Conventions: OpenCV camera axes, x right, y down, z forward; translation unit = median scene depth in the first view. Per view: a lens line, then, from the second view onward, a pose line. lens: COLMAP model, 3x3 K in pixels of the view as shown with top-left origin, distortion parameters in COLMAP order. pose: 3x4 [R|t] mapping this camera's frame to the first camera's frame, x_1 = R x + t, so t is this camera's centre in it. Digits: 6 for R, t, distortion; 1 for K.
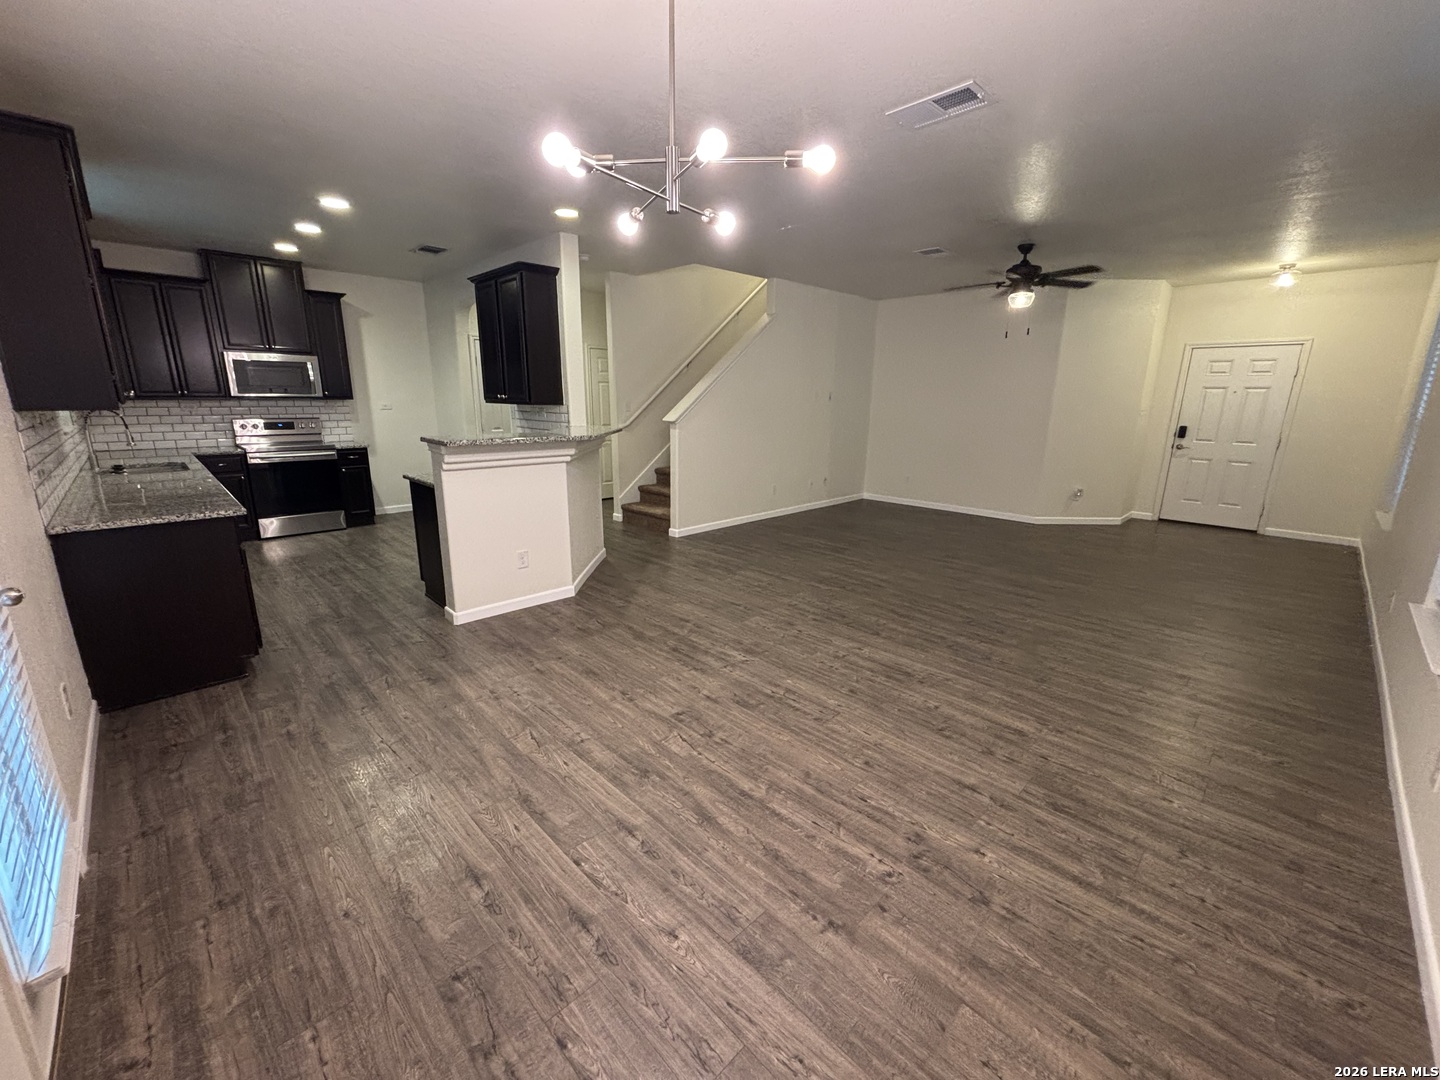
lens RADIAL K [[581.3, 0, 719.7], [0, 581.3, 539.2], [0, 0, 1]] dist [-0.000994, 0.001976]
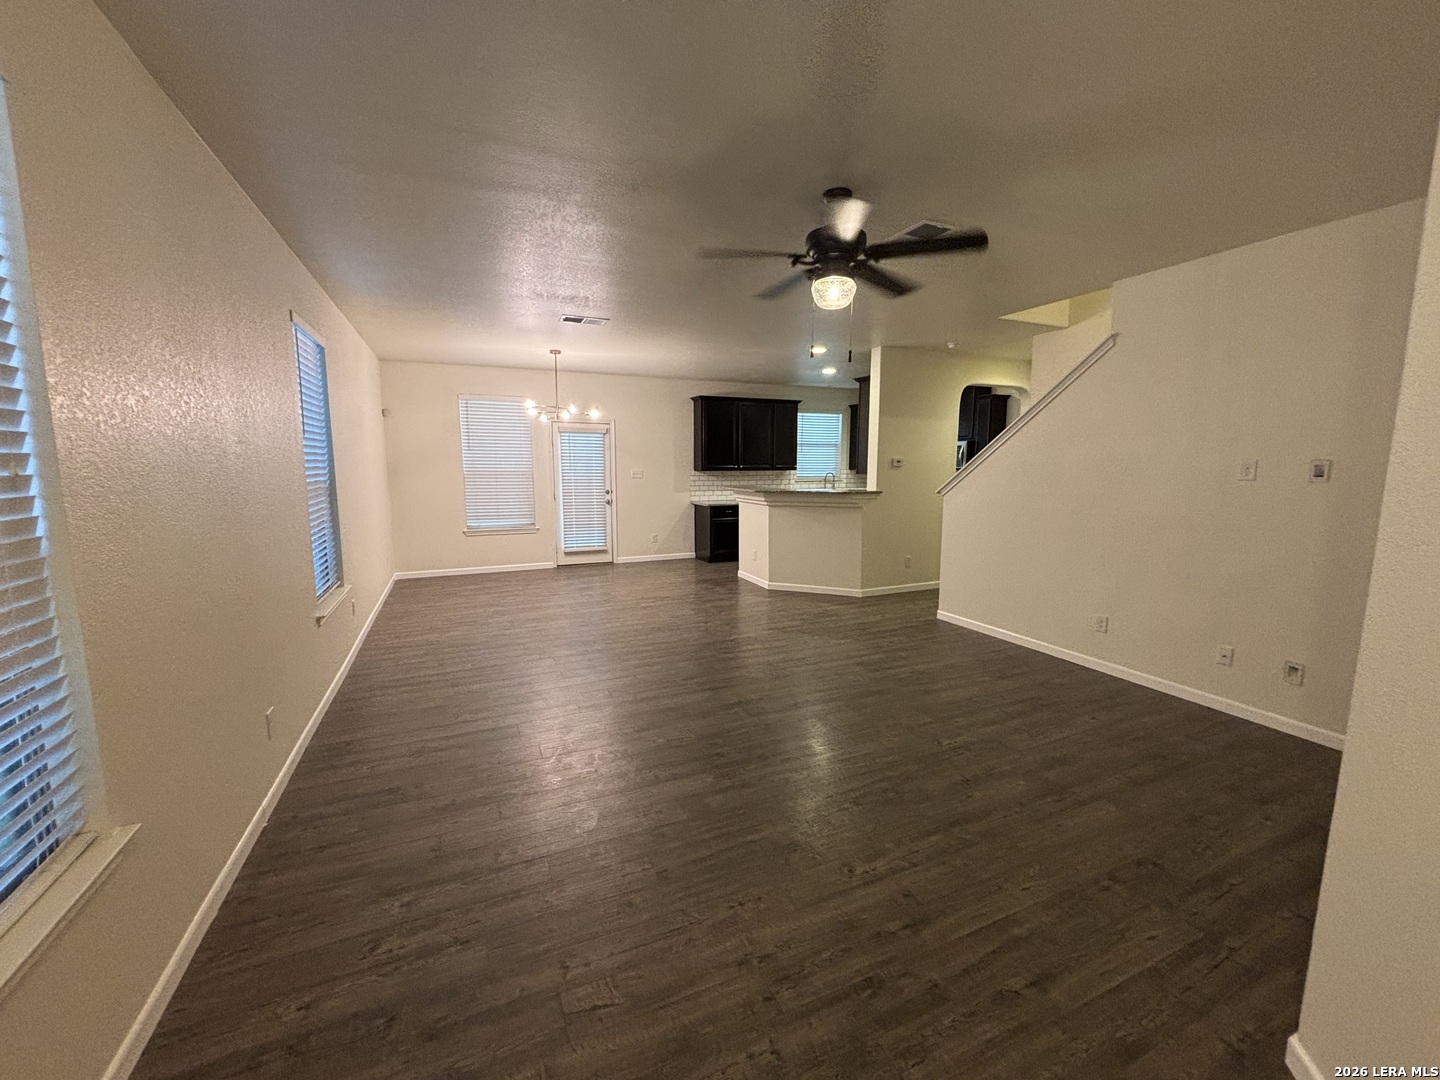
lens RADIAL K [[581.3, 0, 720.0], [0, 581.3, 544.6], [0, 0, 1]] dist [-0.000994, 0.001976]
pose [[-0.347786, 0.122583, -0.929526, 1.355765], [-0.229924, 0.949991, 0.211309, -0.349561], [0.908944, 0.287210, -0.302209, 1.418837]]
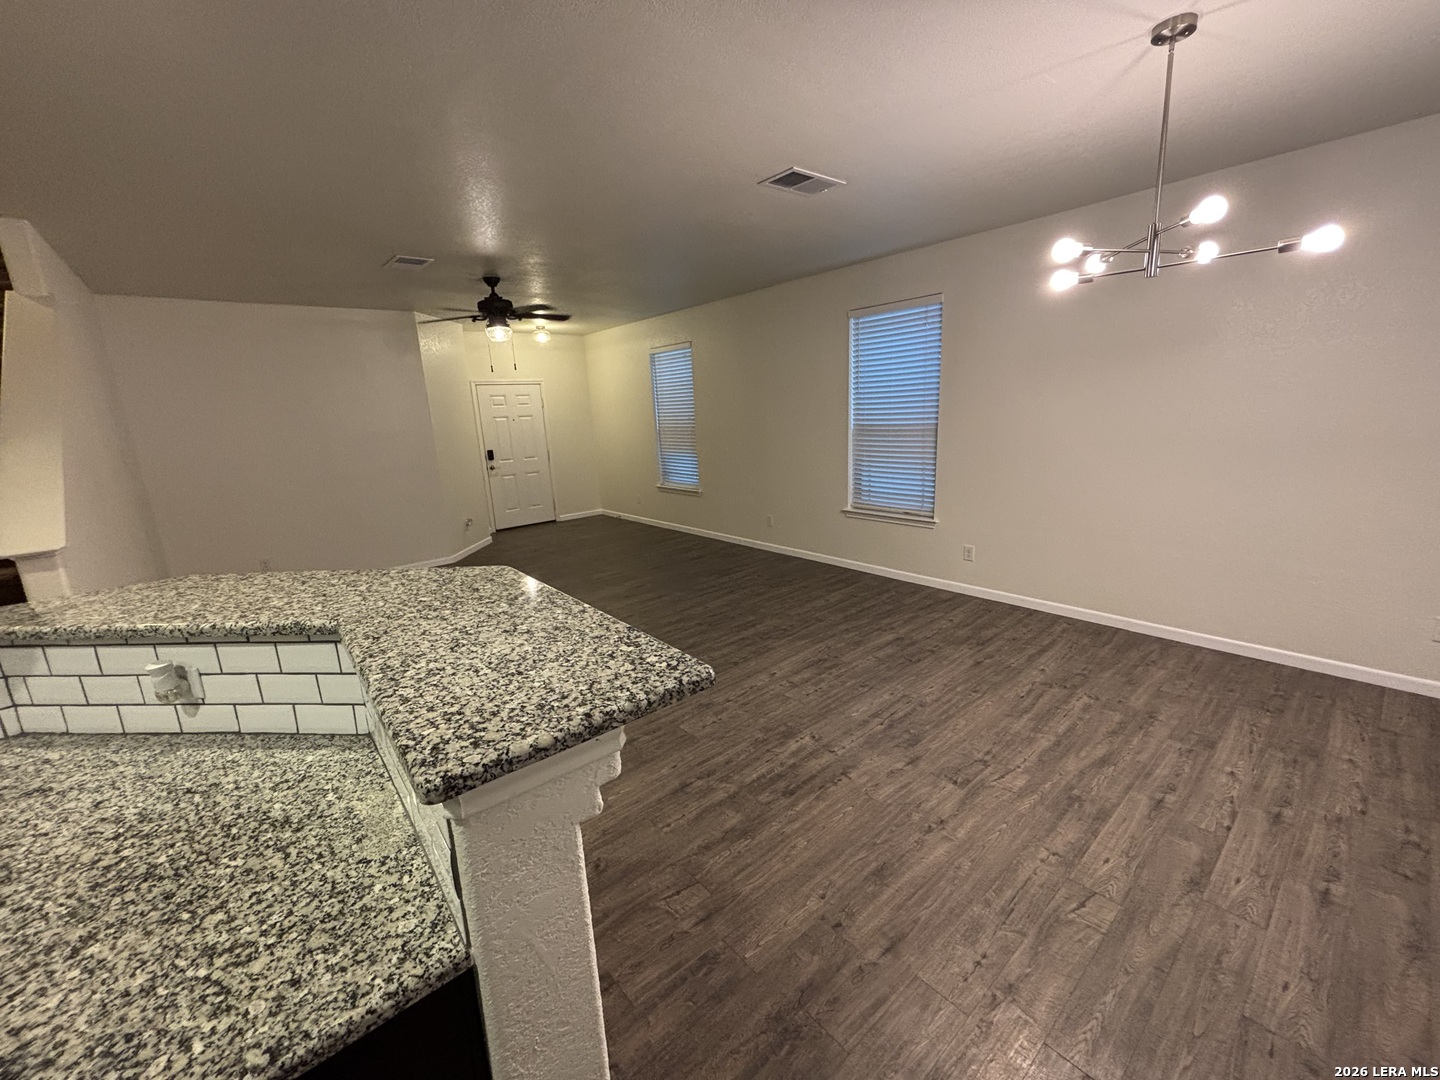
lens RADIAL K [[581.3, 0, 717.1], [0, 581.3, 540.5], [0, 0, 1]] dist [-0.000994, 0.001976]
pose [[0.072228, -0.239793, 0.968134, -0.597516], [0.288565, 0.934179, 0.209855, -0.234333], [-0.954732, 0.264212, 0.136670, 0.764757]]
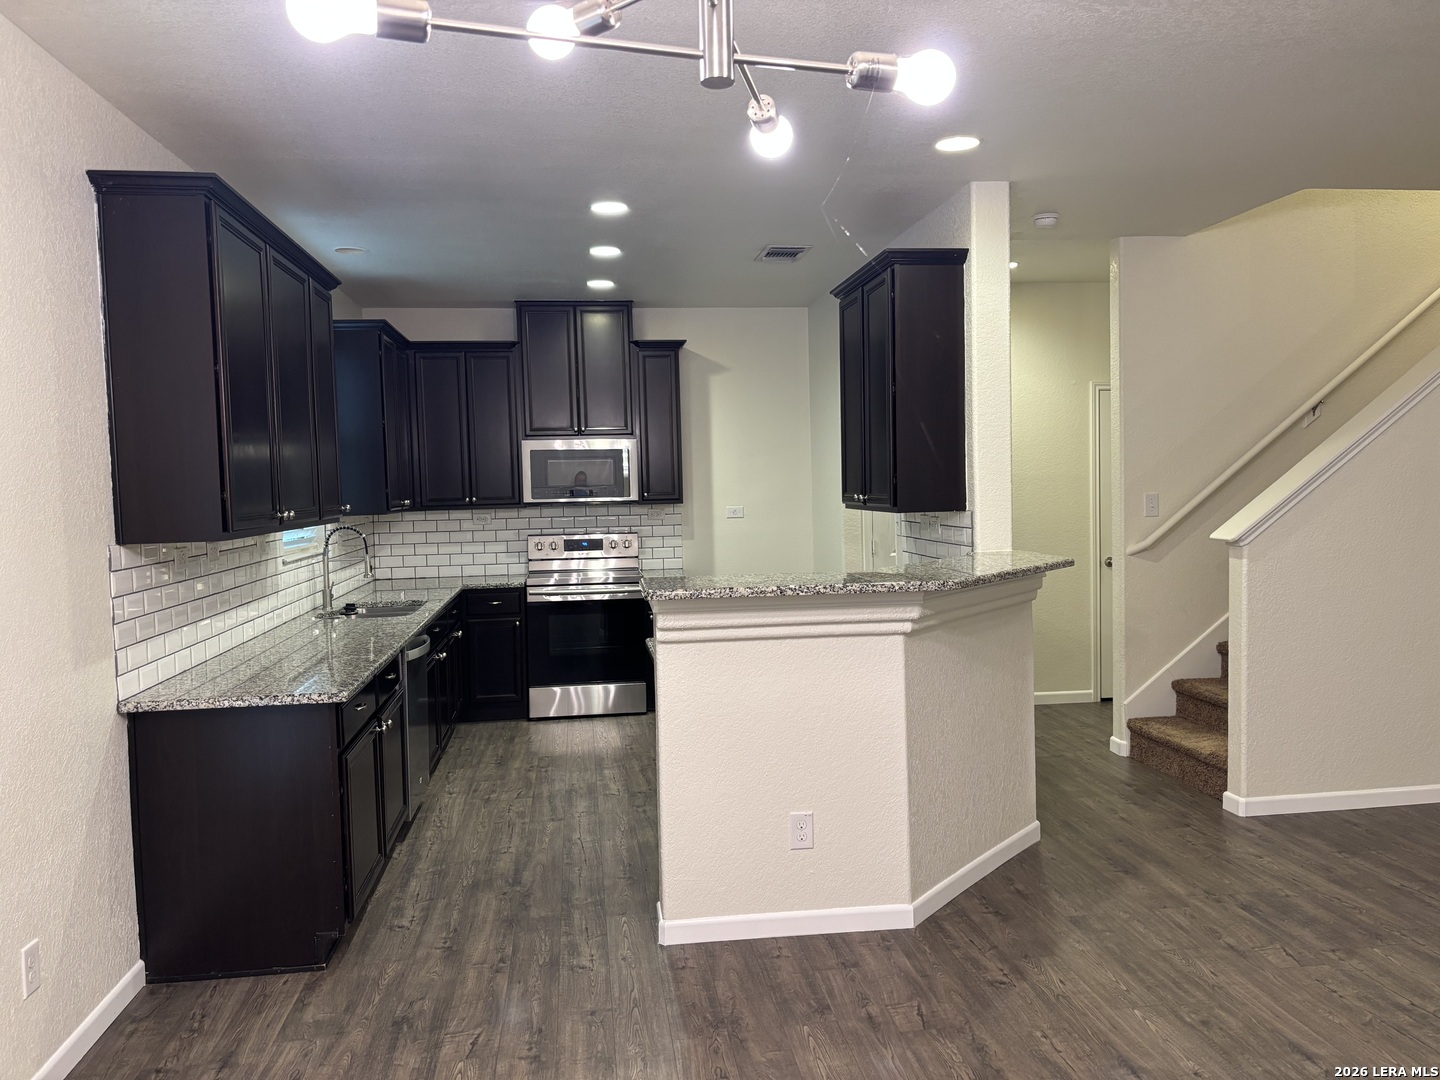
lens RADIAL K [[1095.3, 0, 716.4], [0, 1095.3, 535.8], [0, 0, 1]] dist [0.032762, -0.039420]
pose [[0.797732, 0.000567, -0.603012, 0.152420], [-0.113241, 0.982349, -0.148885, -0.061384], [0.592283, 0.187056, 0.783716, 0.195366]]
